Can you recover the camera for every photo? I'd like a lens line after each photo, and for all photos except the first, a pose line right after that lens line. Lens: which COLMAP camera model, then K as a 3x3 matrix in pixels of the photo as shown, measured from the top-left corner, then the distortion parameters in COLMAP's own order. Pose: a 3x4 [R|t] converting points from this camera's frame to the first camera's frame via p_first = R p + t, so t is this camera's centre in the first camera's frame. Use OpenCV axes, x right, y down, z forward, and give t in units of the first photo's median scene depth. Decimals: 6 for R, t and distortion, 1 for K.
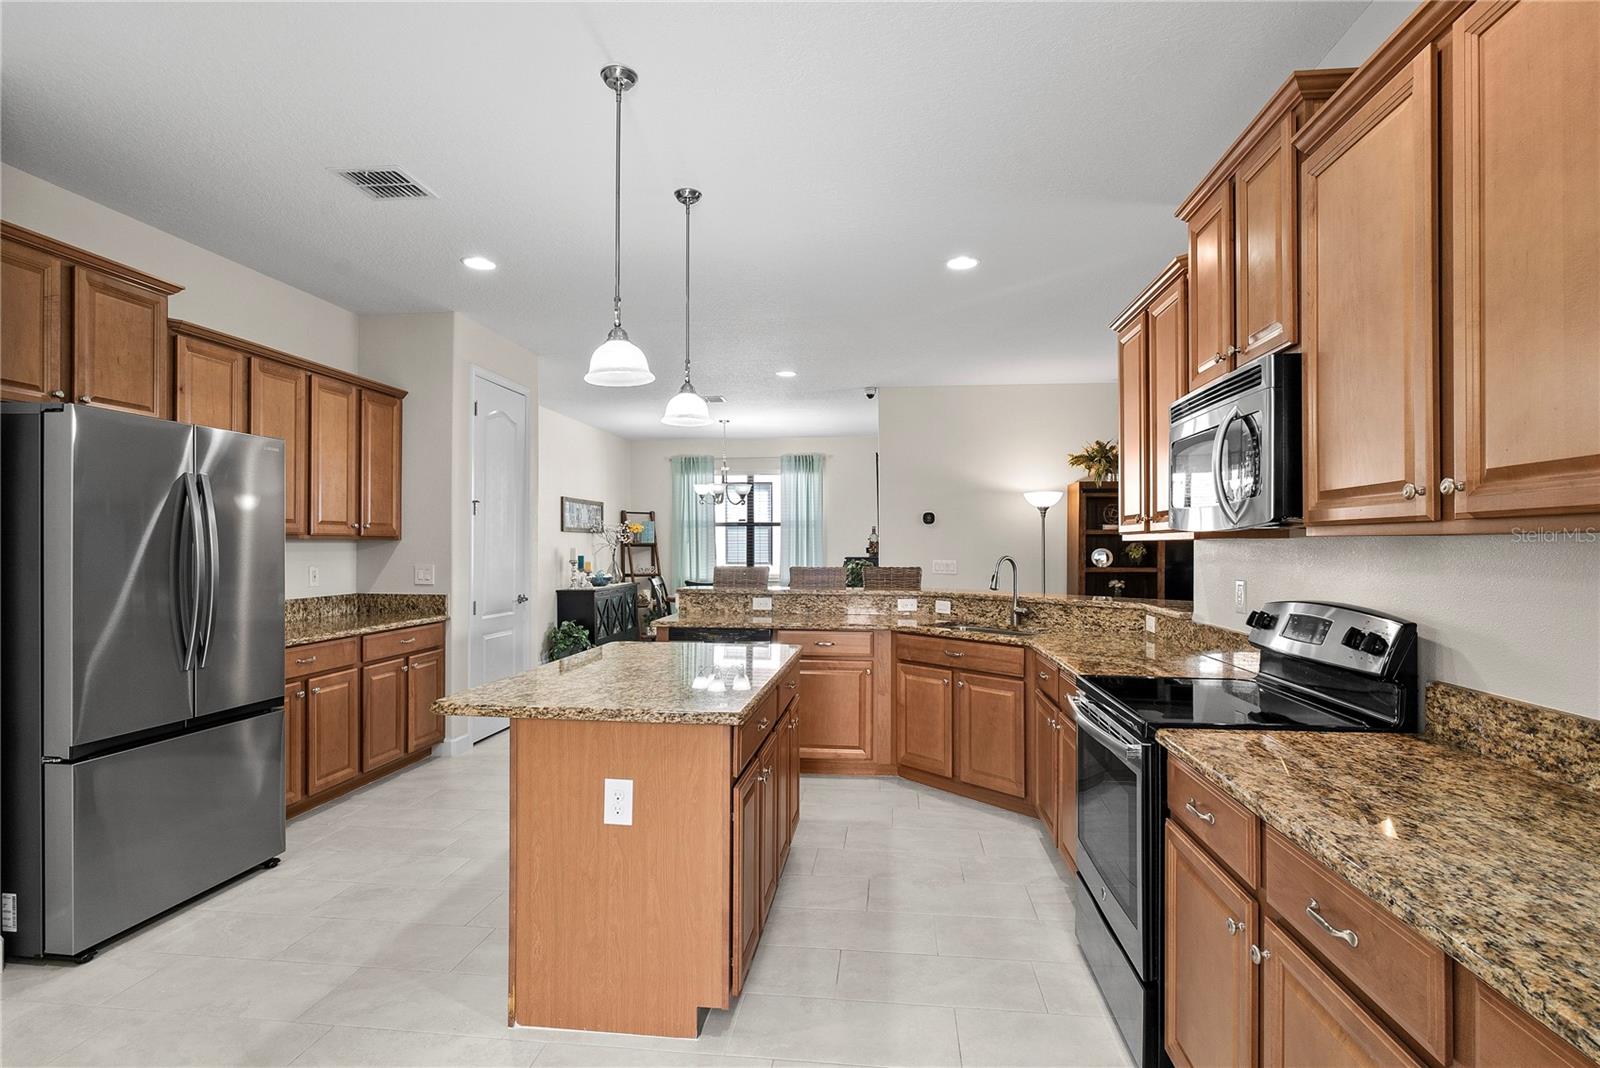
lens RADIAL K [[823.2, 0, 806.4], [0, 823.2, 543.1], [0, 0, 1]] dist [-0.003824, 0.001684]
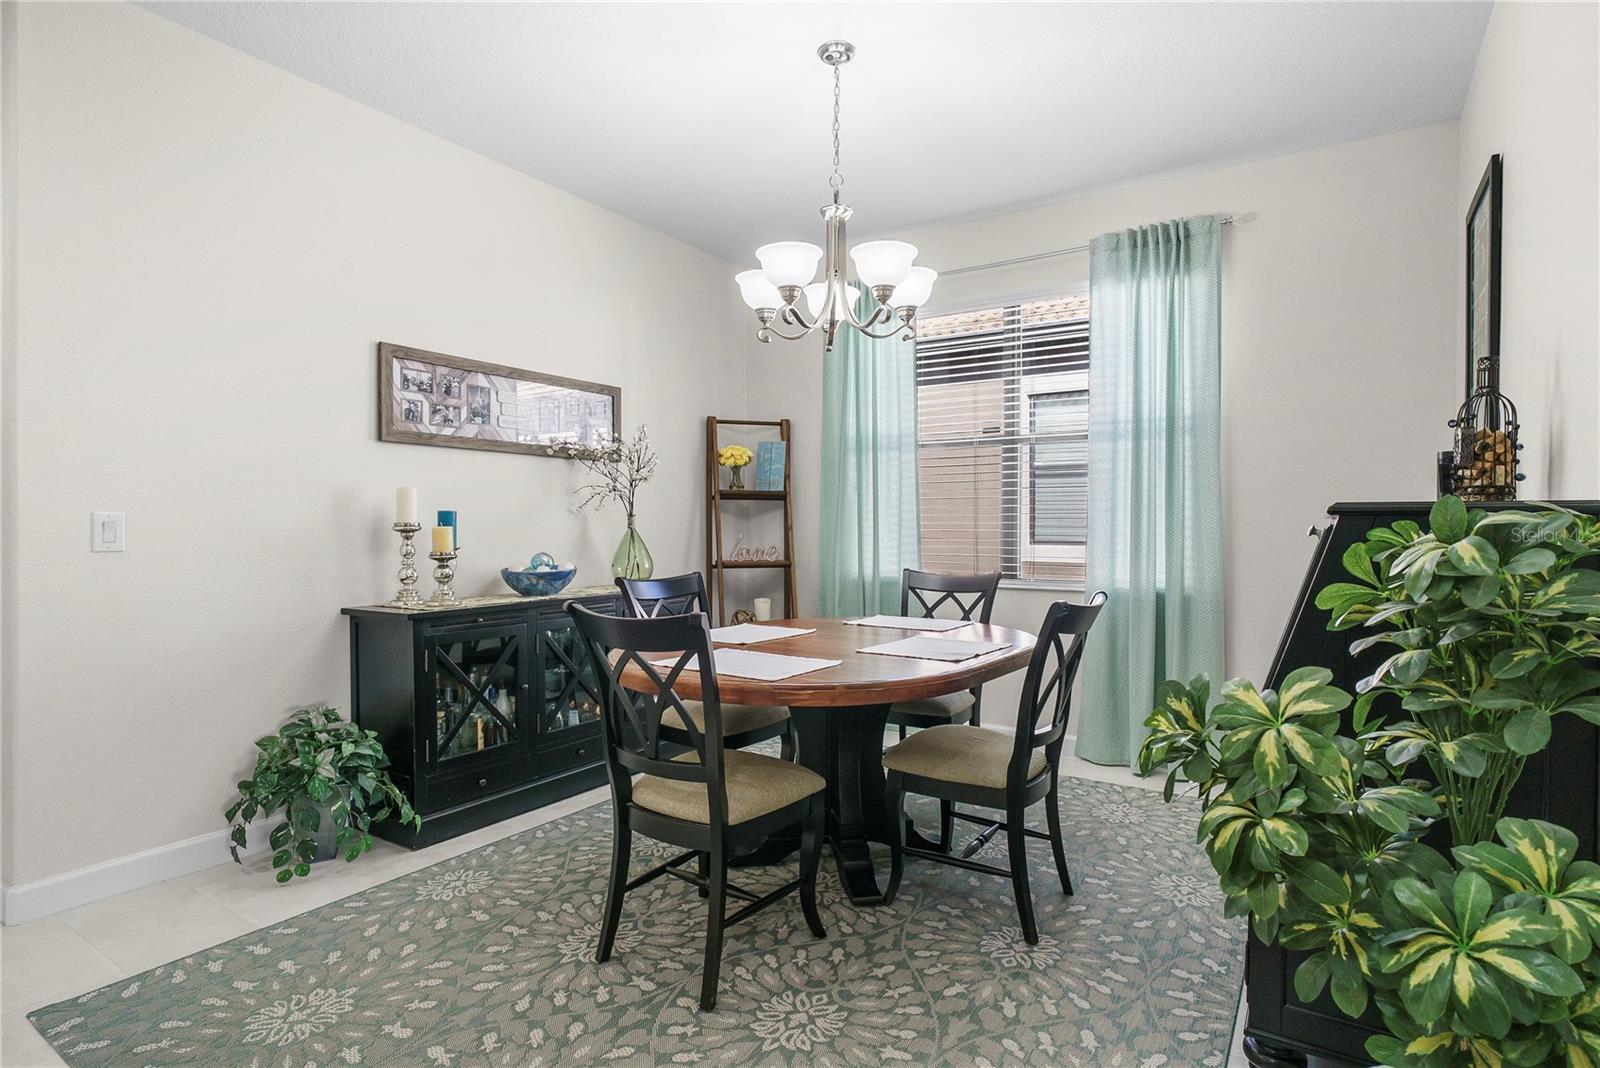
lens RADIAL K [[823.2, 0, 798.2], [0, 823.2, 533.0], [0, 0, 1]] dist [-0.003824, 0.001684]
pose [[0.888011, 0.004028, -0.459805, 0.040563], [0.000973, 0.999943, 0.010638, 0.033549], [0.459822, -0.009894, 0.887956, 1.202646]]
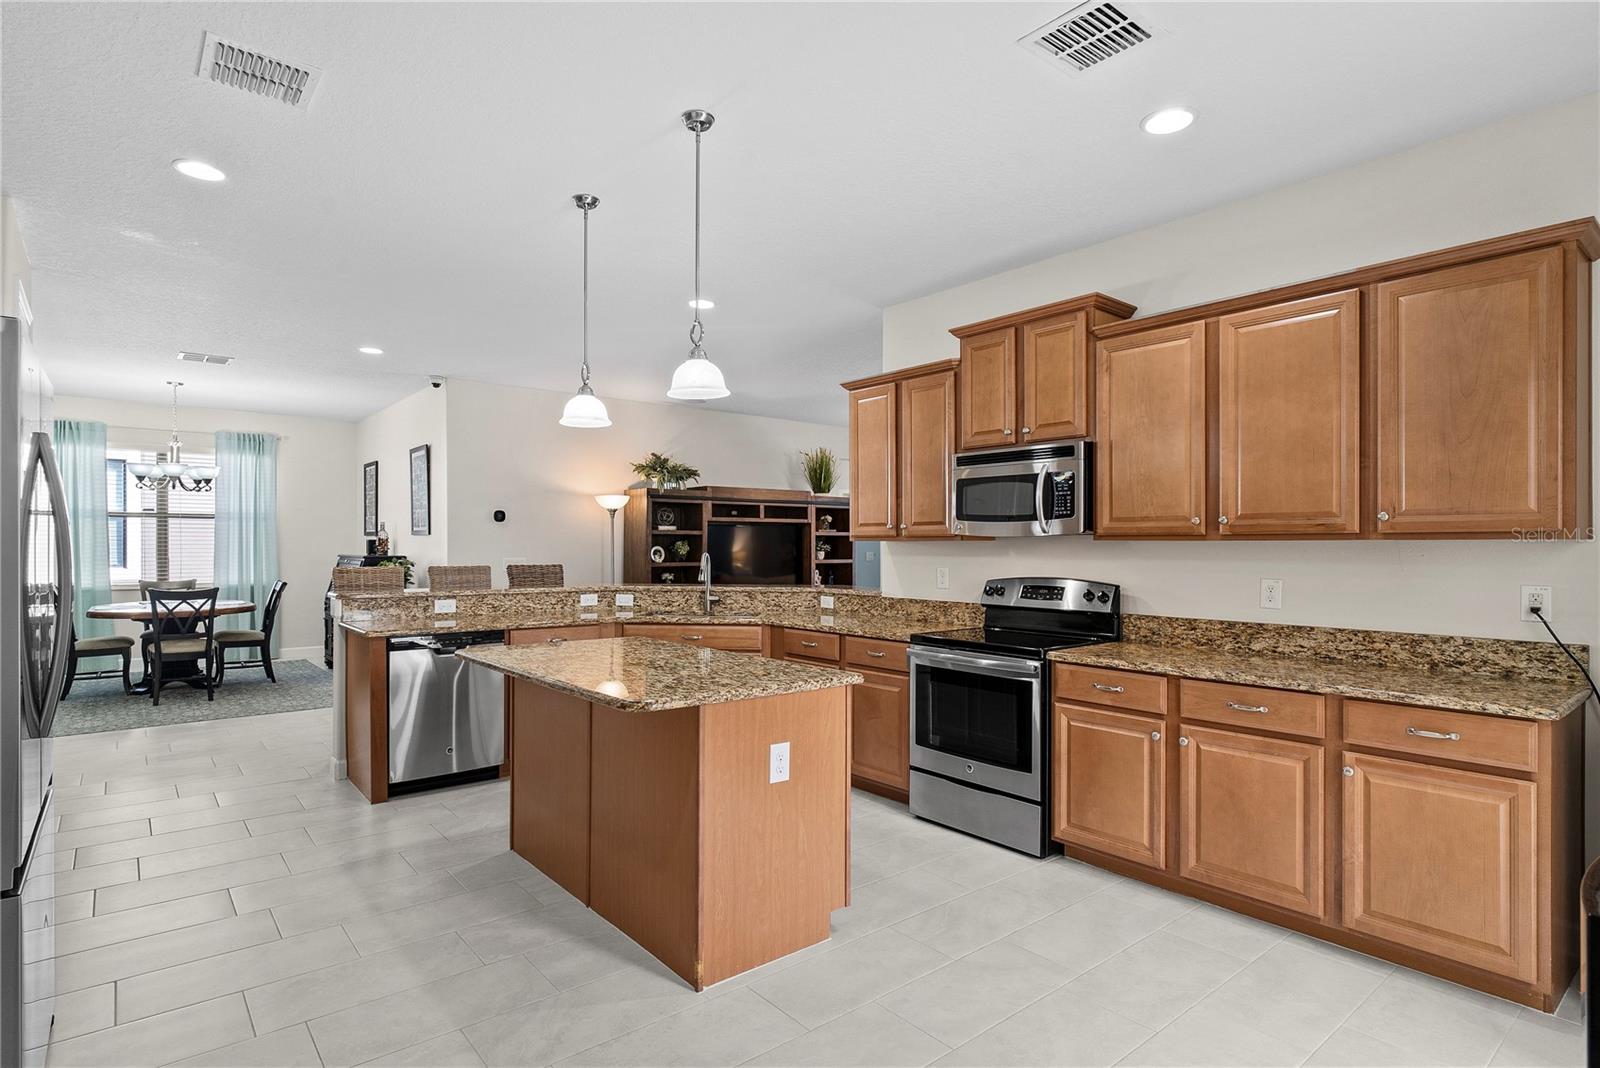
lens RADIAL K [[823.2, 0, 792.9], [0, 823.2, 539.0], [0, 0, 1]] dist [-0.003824, 0.001684]
pose [[0.700486, 0.004480, 0.713652, -0.403945], [-0.003940, 0.999989, -0.002410, -0.001660], [-0.713656, -0.001124, 0.700496, 0.059705]]
